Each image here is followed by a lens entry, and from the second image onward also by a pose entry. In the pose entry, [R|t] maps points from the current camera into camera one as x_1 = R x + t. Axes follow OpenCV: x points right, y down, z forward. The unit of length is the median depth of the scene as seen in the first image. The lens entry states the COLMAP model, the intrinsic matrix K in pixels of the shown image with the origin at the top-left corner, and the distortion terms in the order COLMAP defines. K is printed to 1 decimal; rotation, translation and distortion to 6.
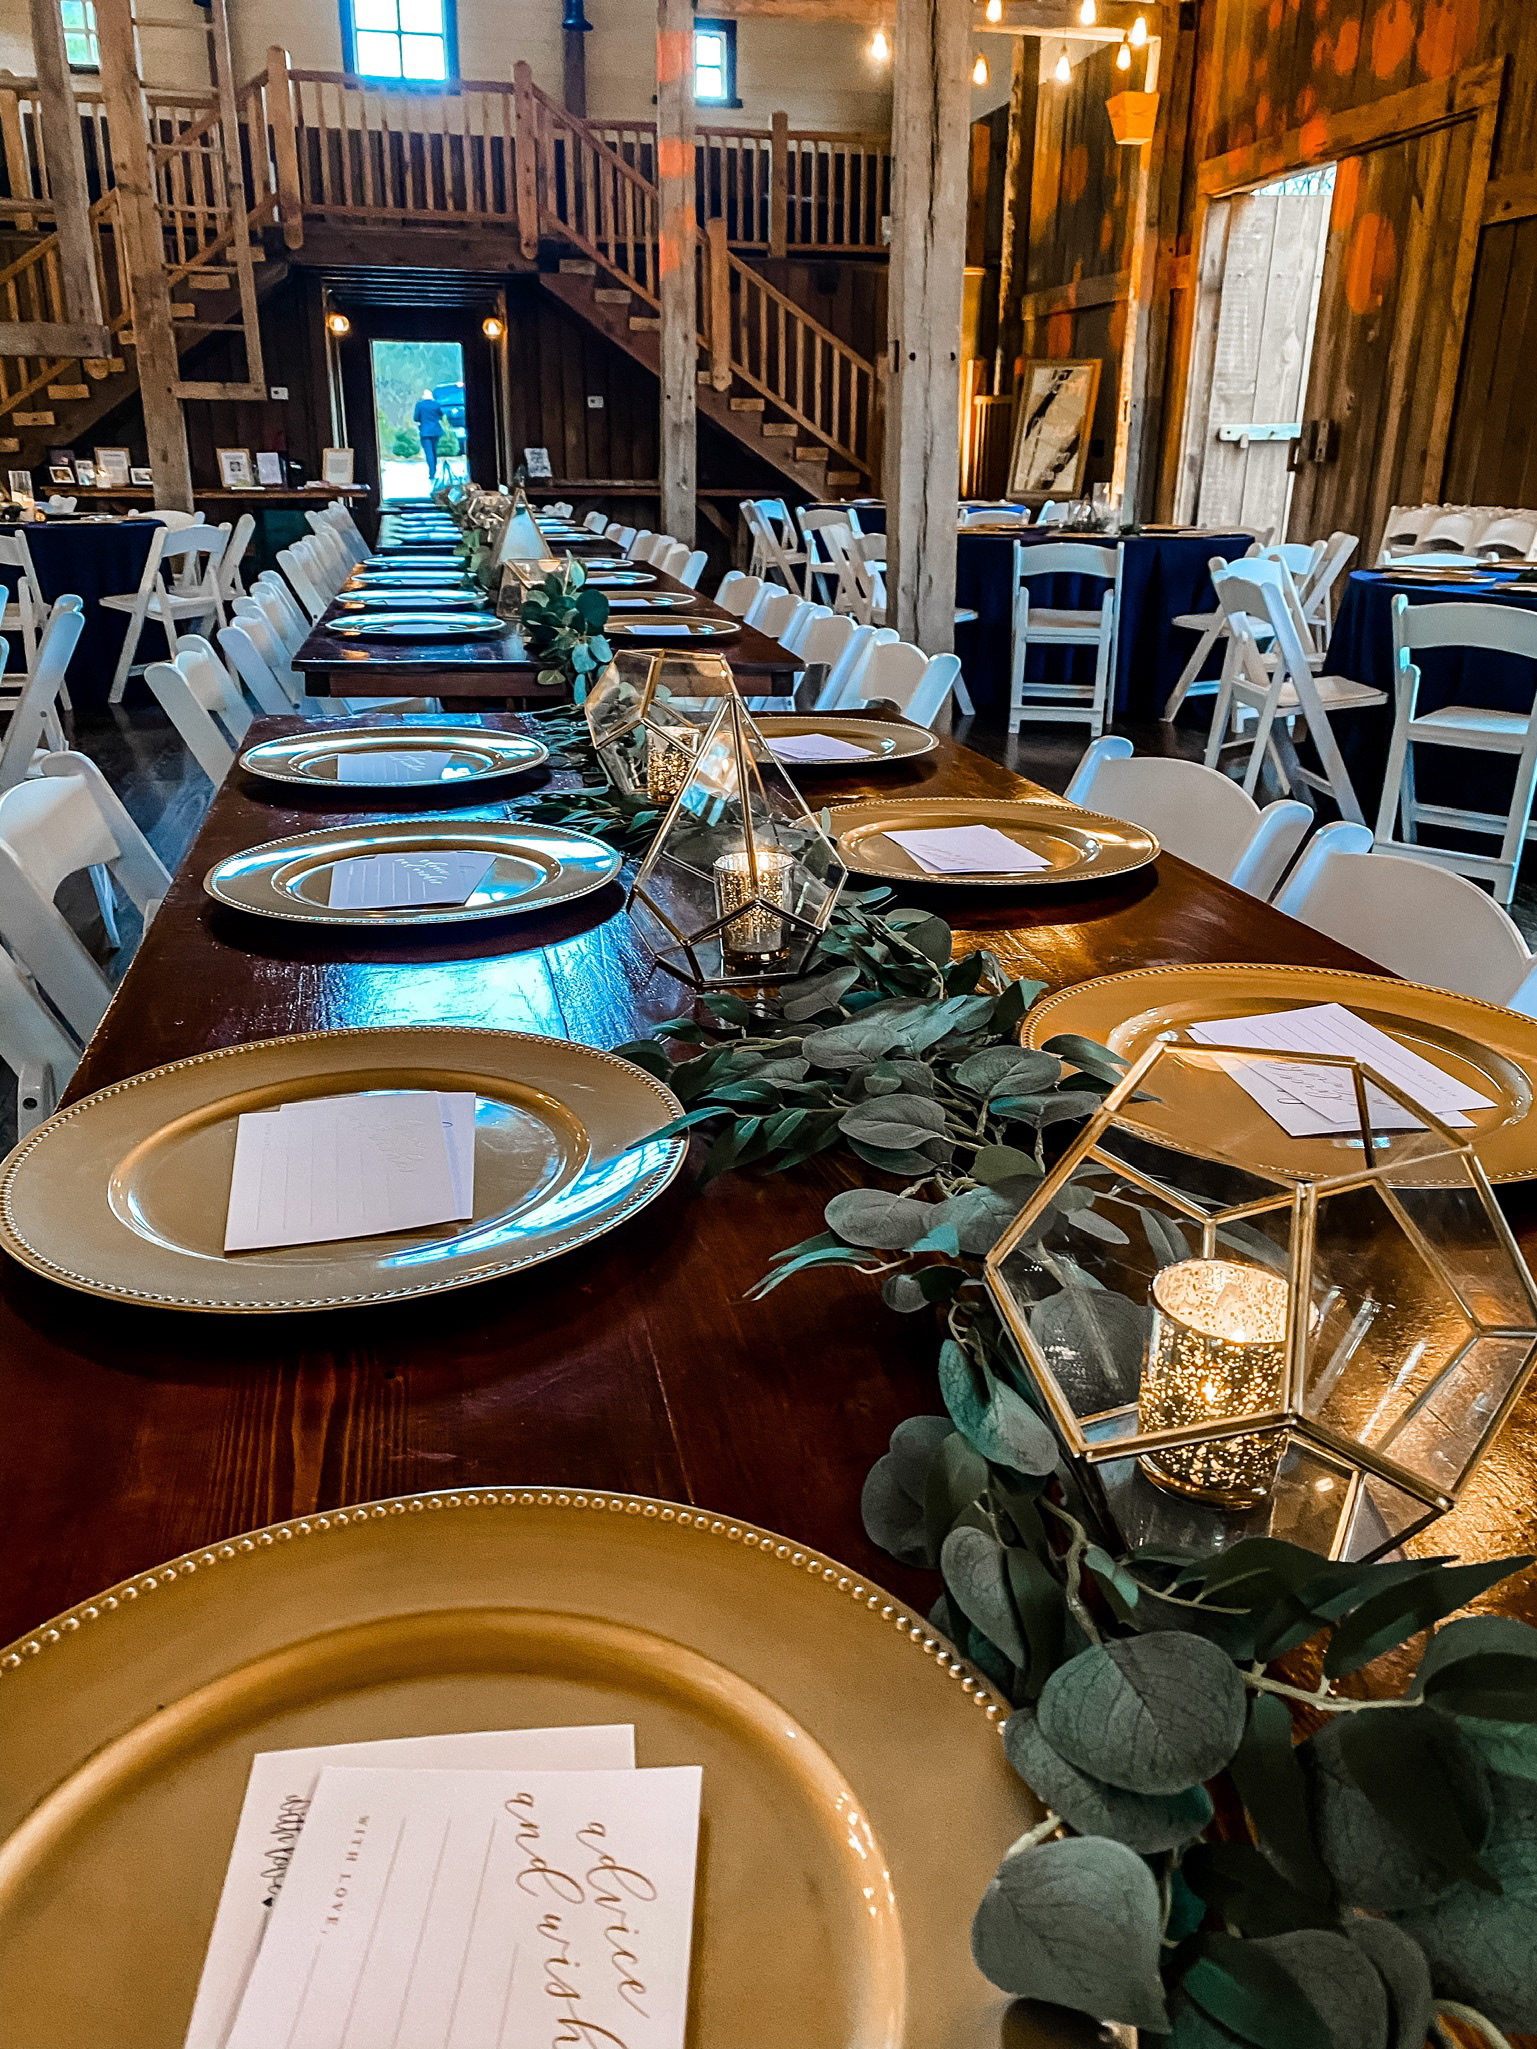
lens RADIAL K [[1564.3, 0, 768.5], [0, 1564.3, 1024.5], [0, 0, 1]] dist [0.005221, 0.001423]
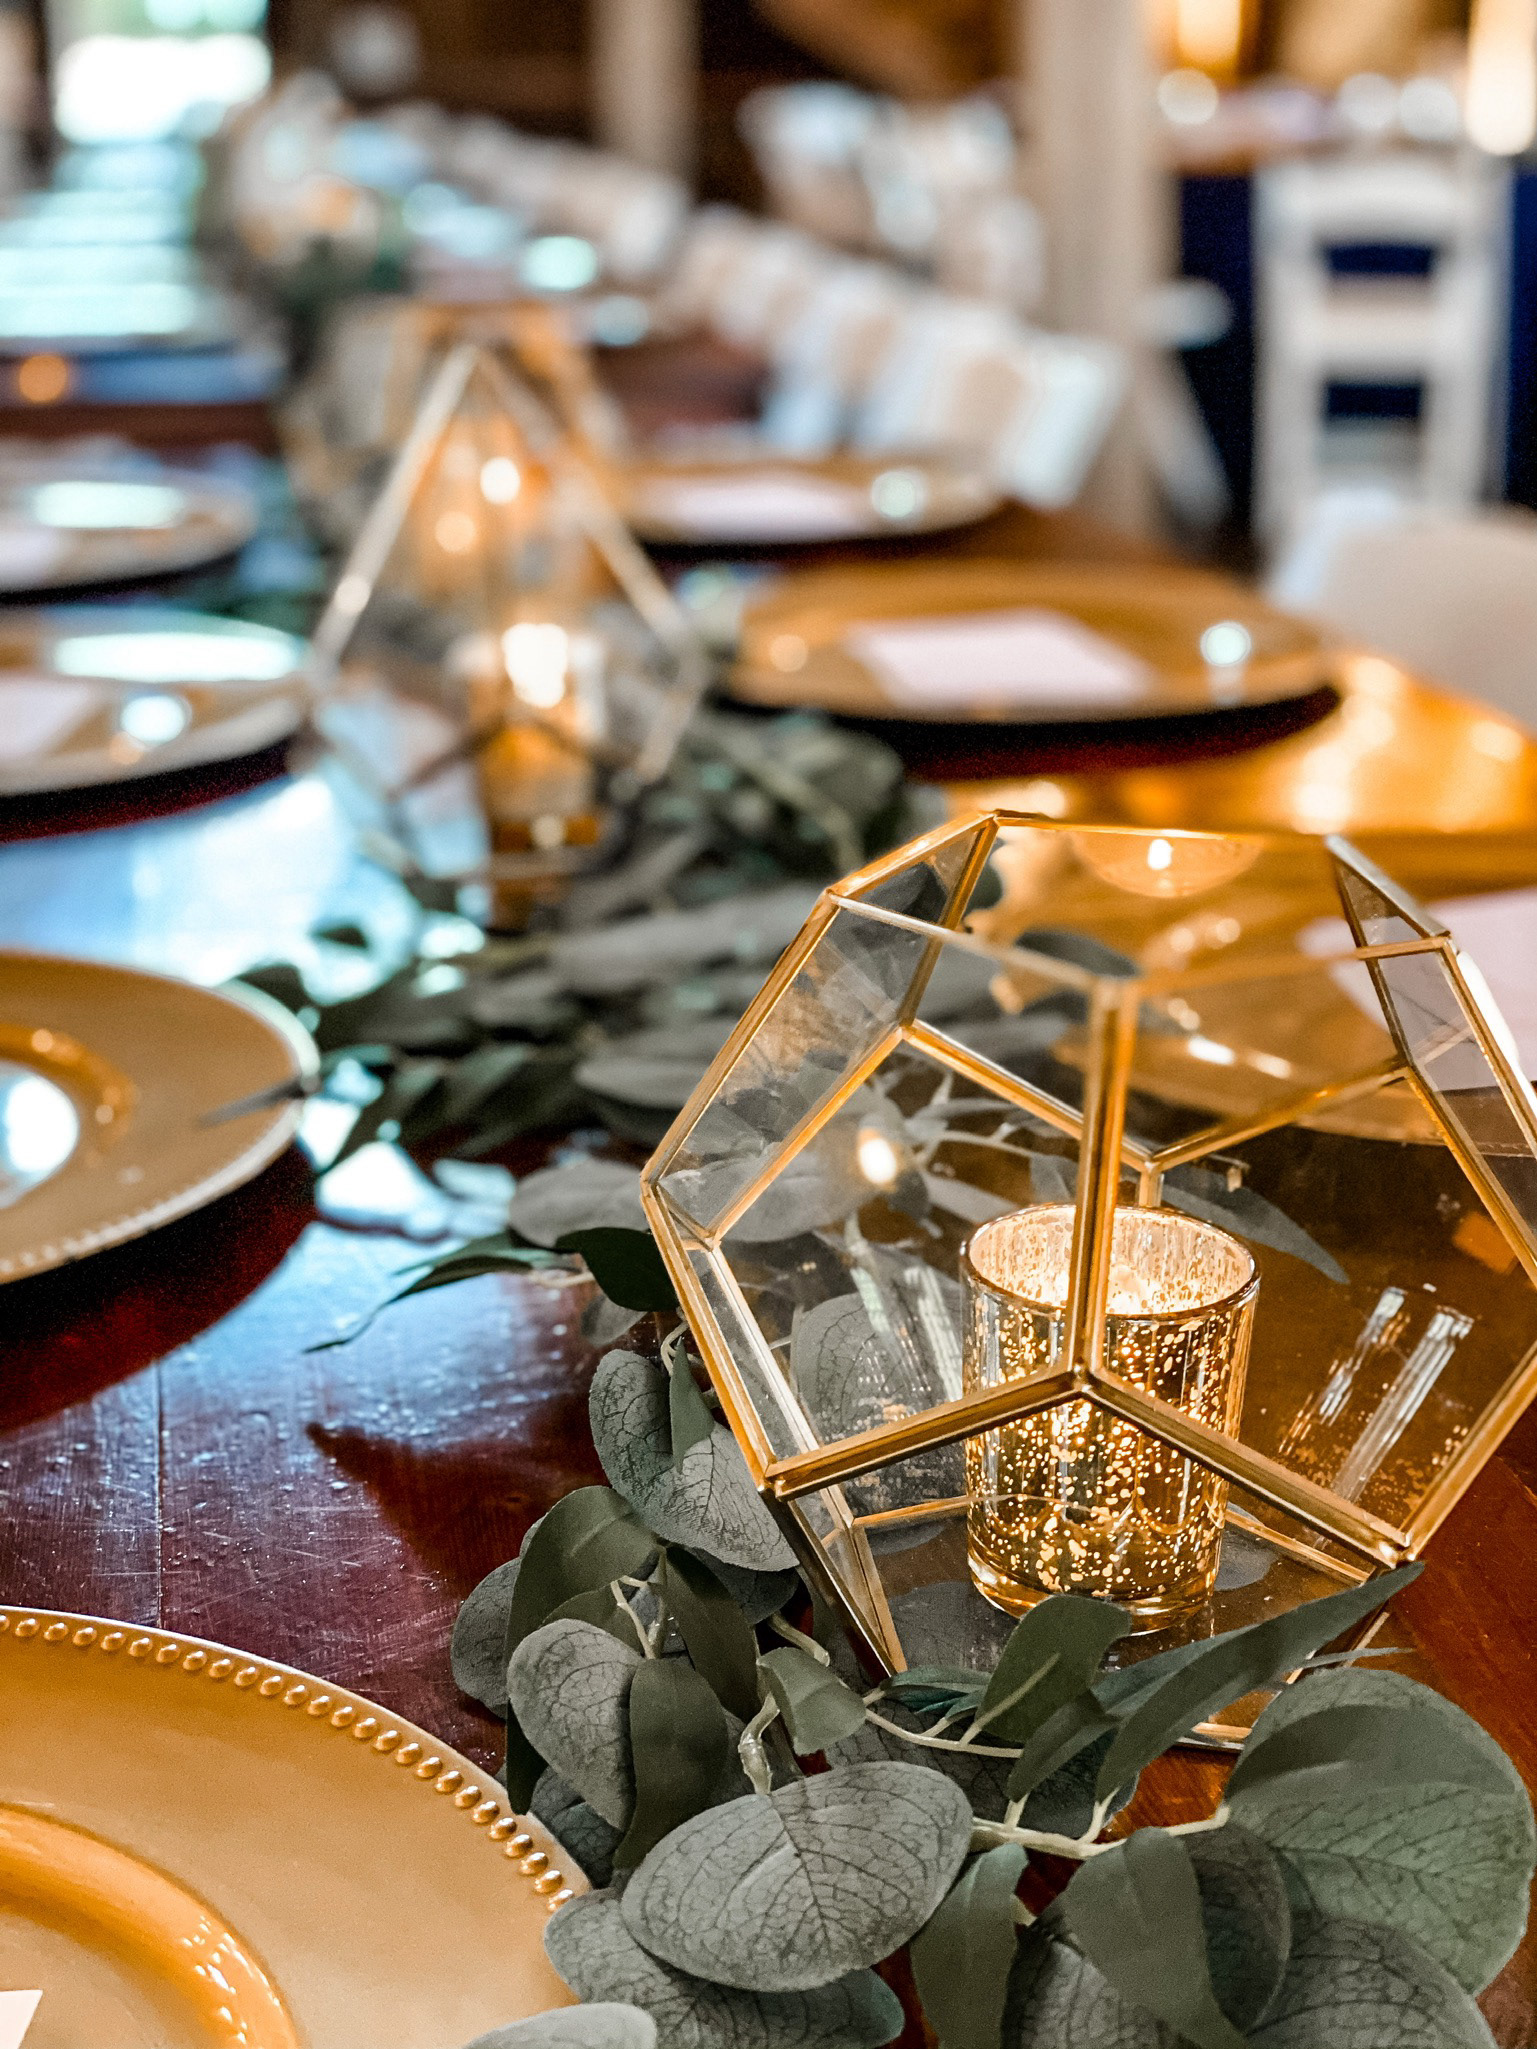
lens RADIAL K [[3092.2, 0, 768.5], [0, 3092.2, 1024.5], [0, 0, 1]] dist [-0.005863, 0.000068]
pose [[0.999331, -0.013677, -0.033933, 0.190965], [0.012293, 0.999097, -0.040659, 0.122129], [0.034459, 0.040215, 0.998597, -0.097489]]
